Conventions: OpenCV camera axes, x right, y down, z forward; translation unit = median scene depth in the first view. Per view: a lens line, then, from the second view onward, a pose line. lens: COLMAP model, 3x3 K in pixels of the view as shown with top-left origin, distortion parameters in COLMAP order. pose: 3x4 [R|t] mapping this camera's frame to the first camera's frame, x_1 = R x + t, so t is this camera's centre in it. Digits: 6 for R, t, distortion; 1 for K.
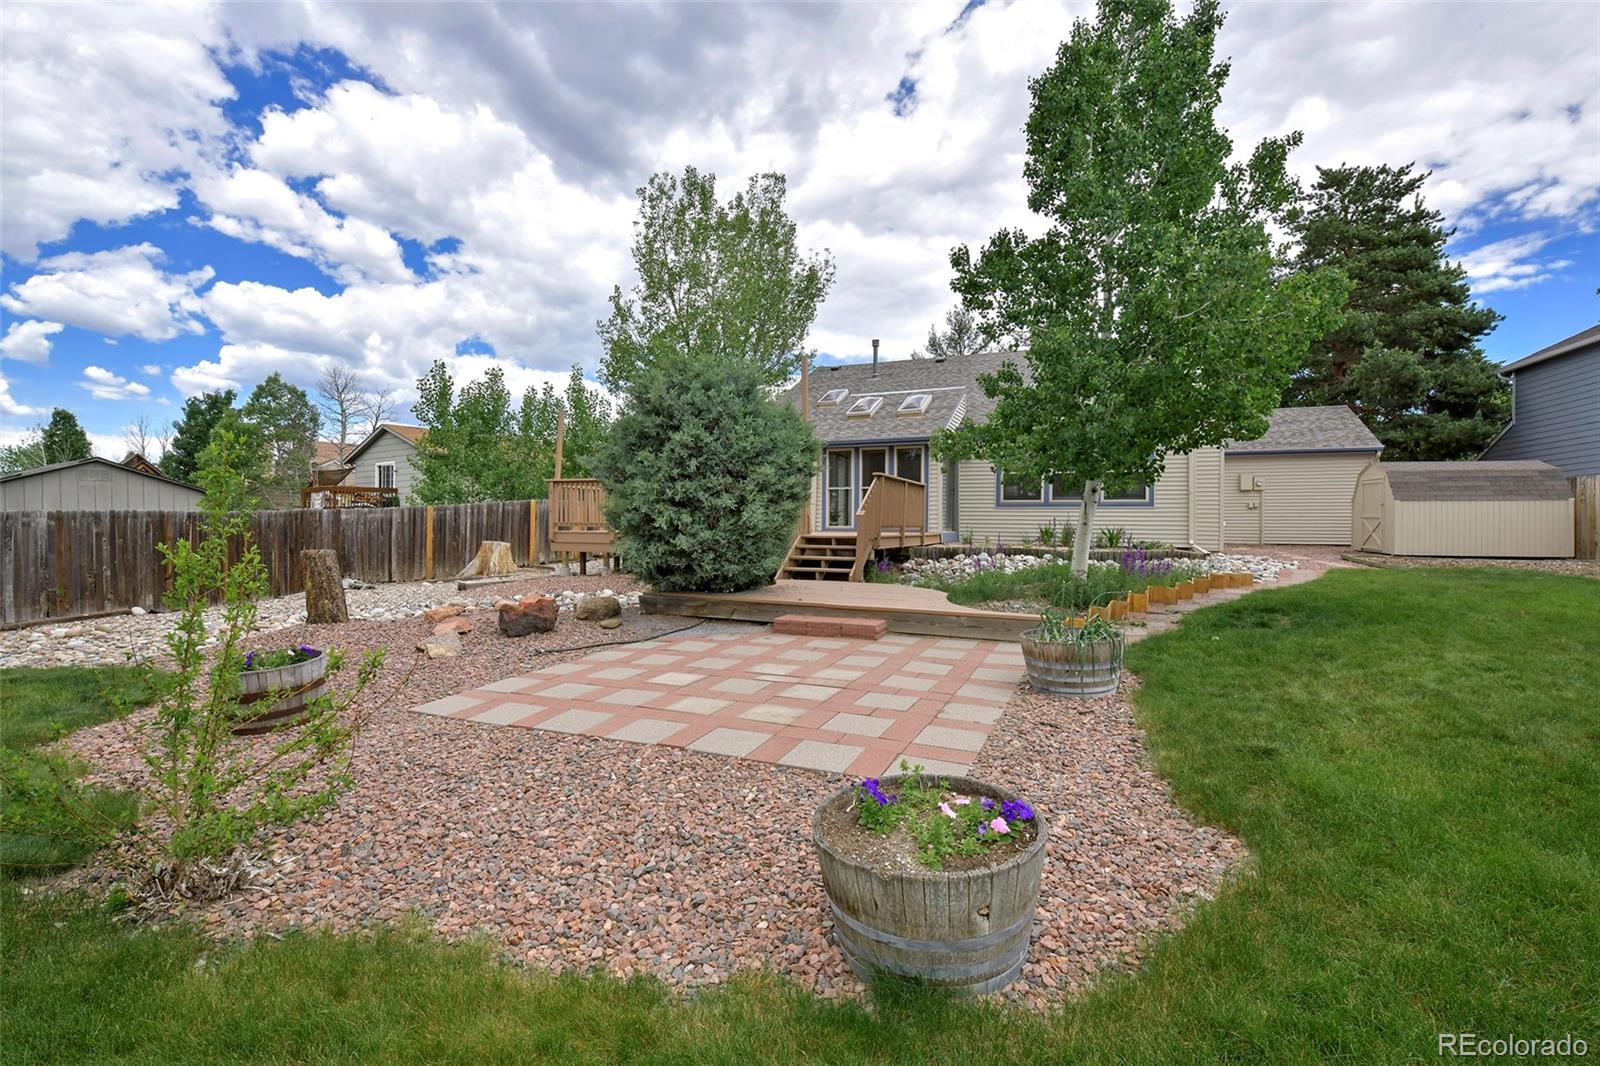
lens RADIAL K [[728.2, 0, 796.6], [0, 728.2, 530.4], [0, 0, 1]] dist [0.018328, -0.000749]
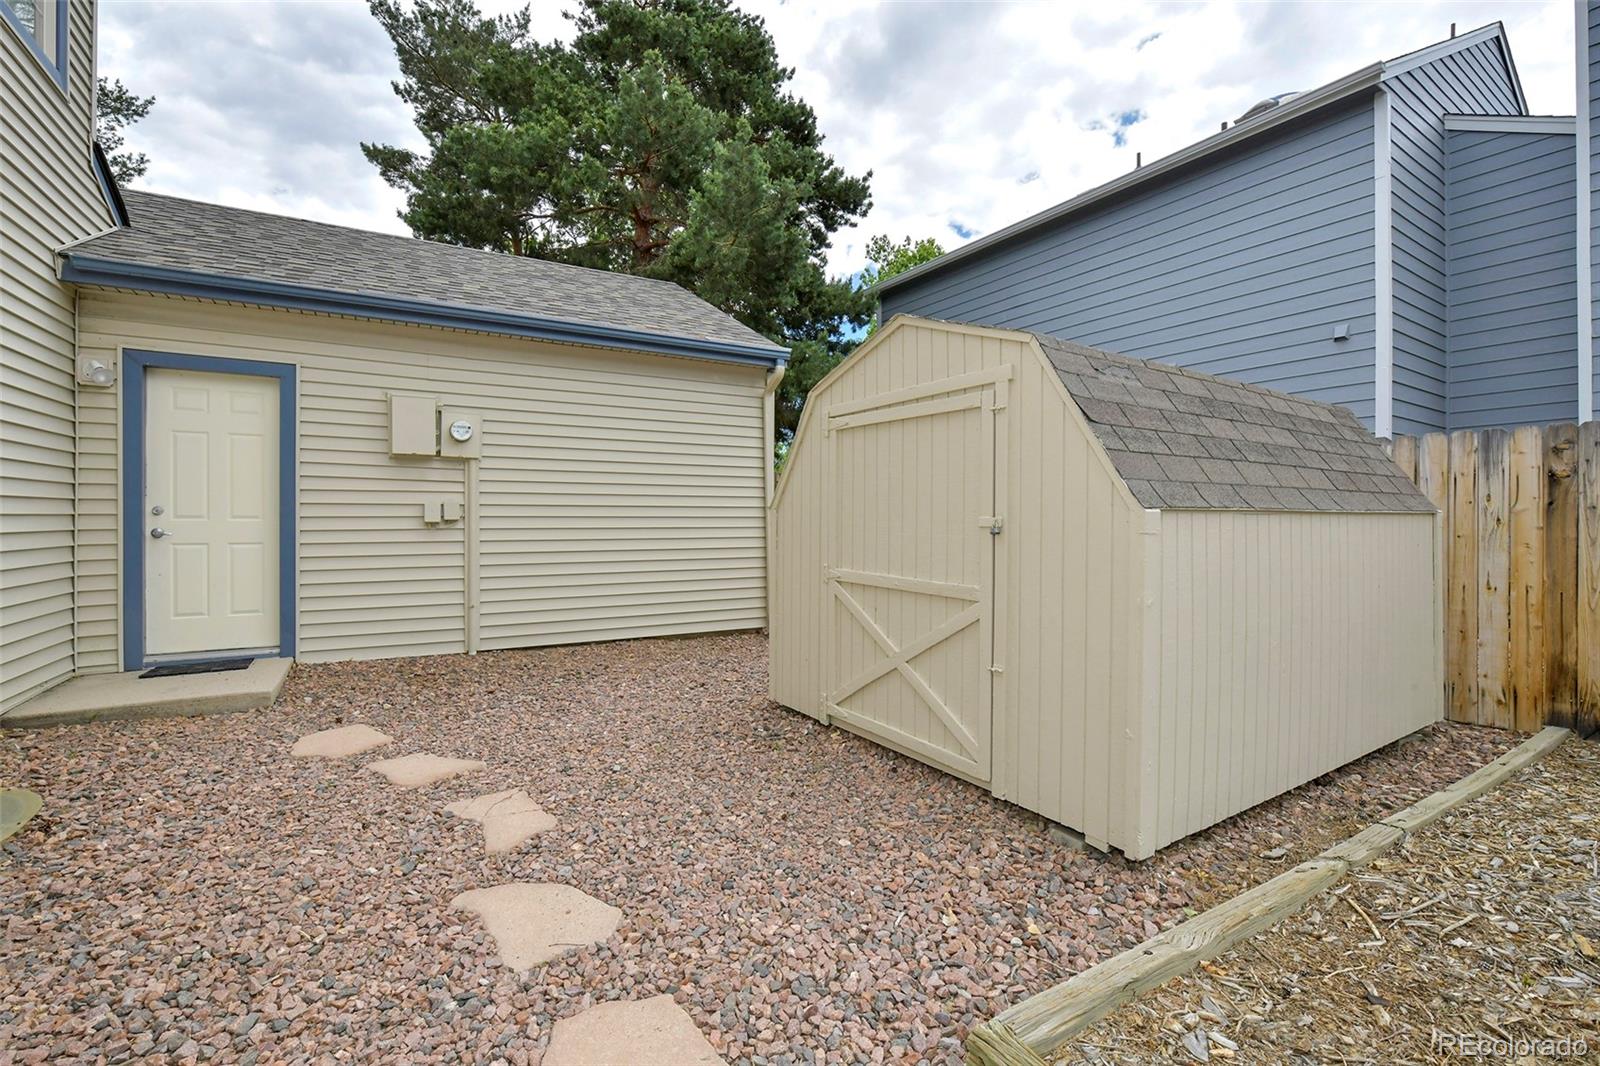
lens RADIAL K [[673.1, 0, 805.0], [0, 673.1, 527.2], [0, 0, 1]] dist [-0.019533, -0.000002]
pose [[0.596973, -0.010401, 0.802194, 0.496995], [0.006816, 0.999946, 0.007892, -0.029991], [-0.802233, 0.000756, 0.597011, 0.733374]]
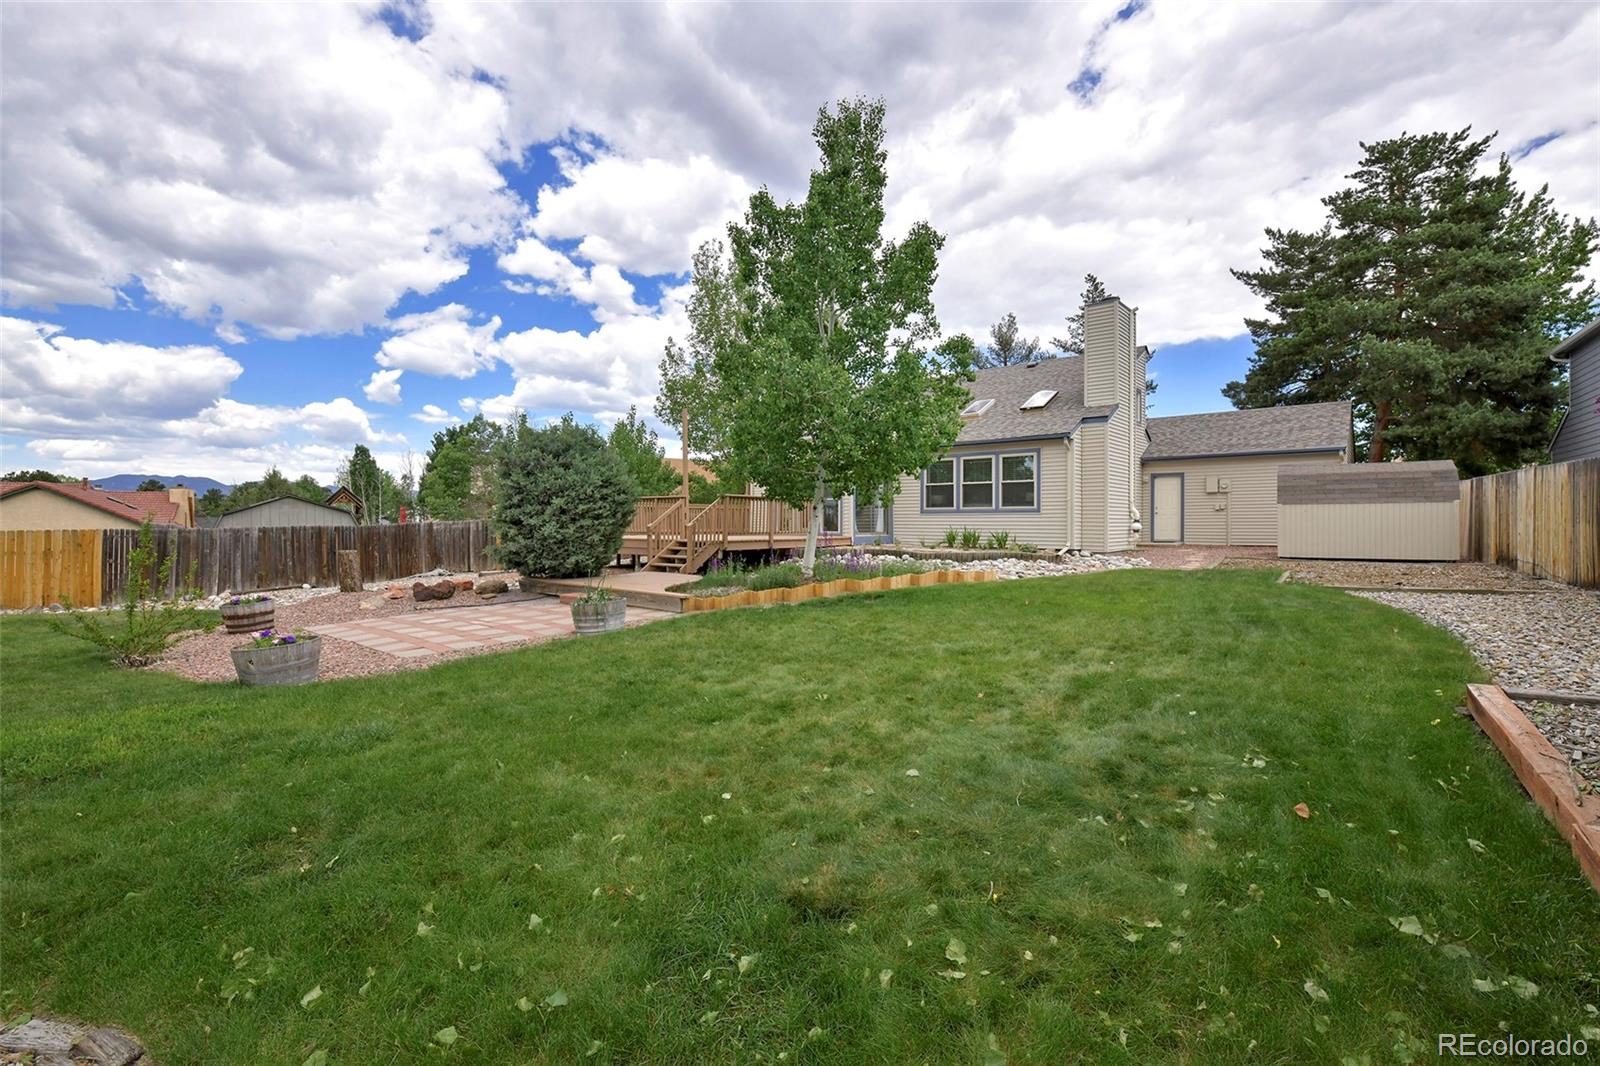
lens RADIAL K [[728.2, 0, 796.6], [0, 728.2, 530.4], [0, 0, 1]] dist [0.018328, -0.000749]
pose [[0.955034, -0.005421, -0.296448, 0.359361], [0.005401, 0.999985, -0.000887, -0.004927], [0.296449, -0.000754, 0.955049, -0.135053]]
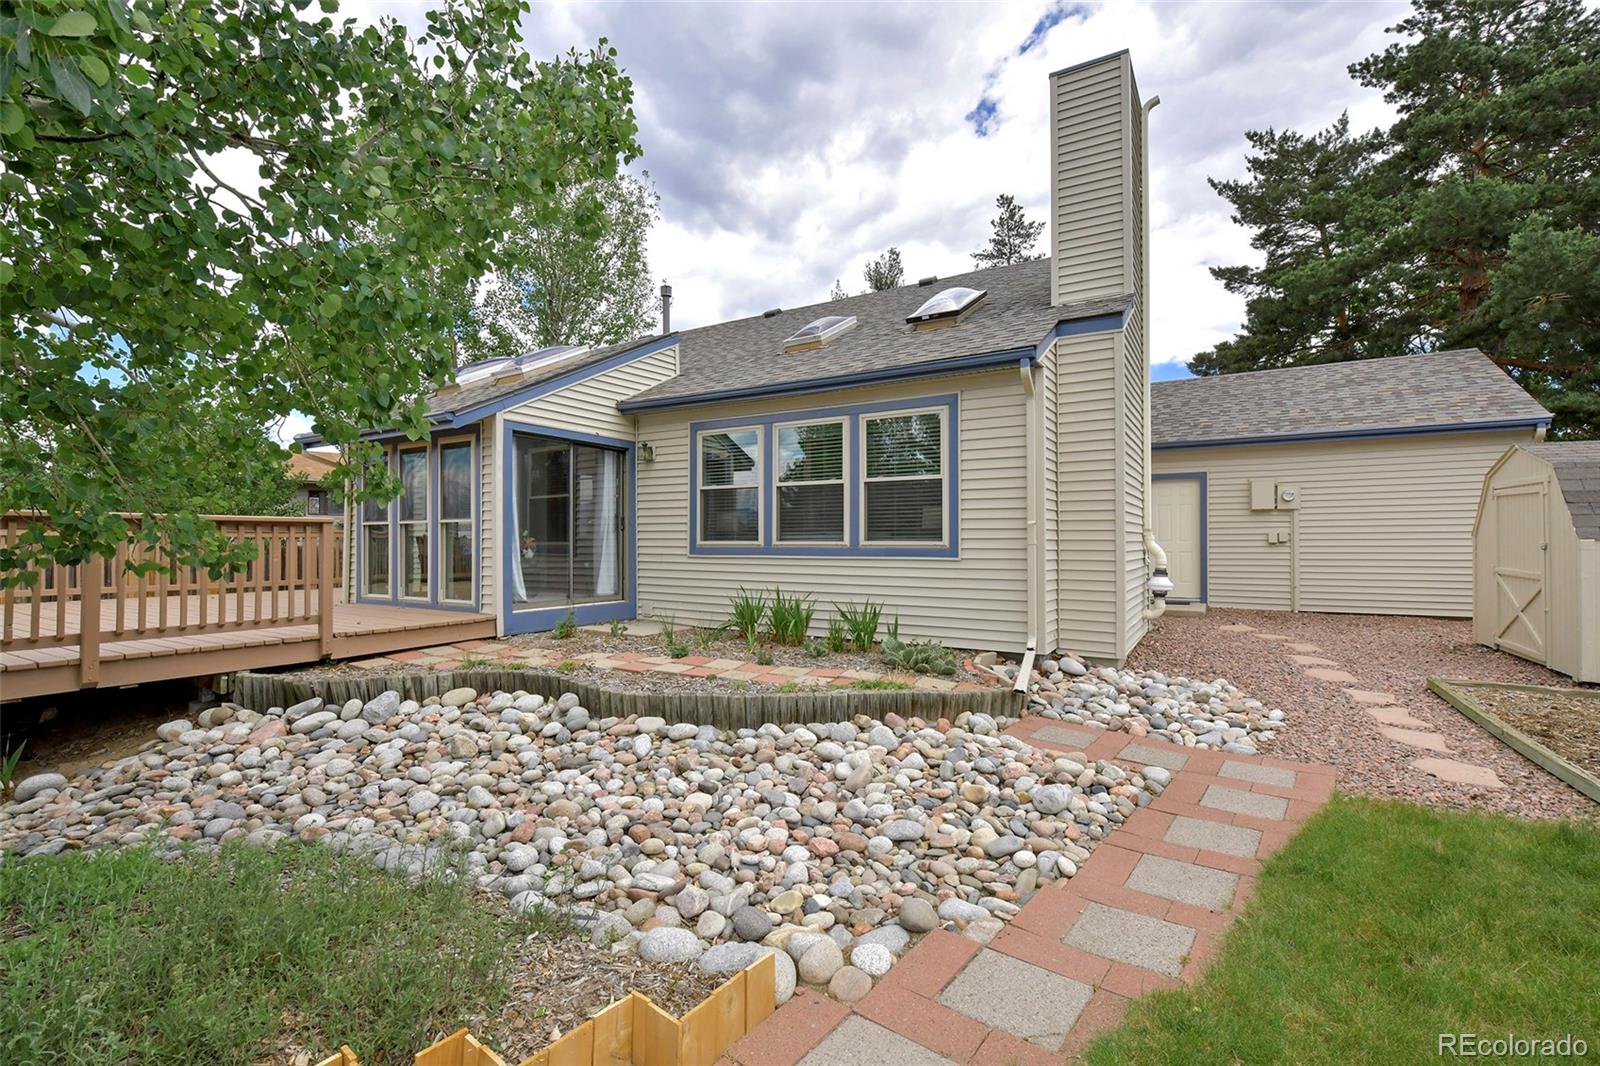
lens RADIAL K [[693.4, 0, 802.2], [0, 693.4, 536.2], [0, 0, 1]] dist [-0.001463, 0.000147]
pose [[0.986824, -0.009299, -0.161527, 0.359791], [0.007418, 0.999898, -0.012242, -0.031713], [0.161624, 0.010882, 0.986792, 0.444809]]
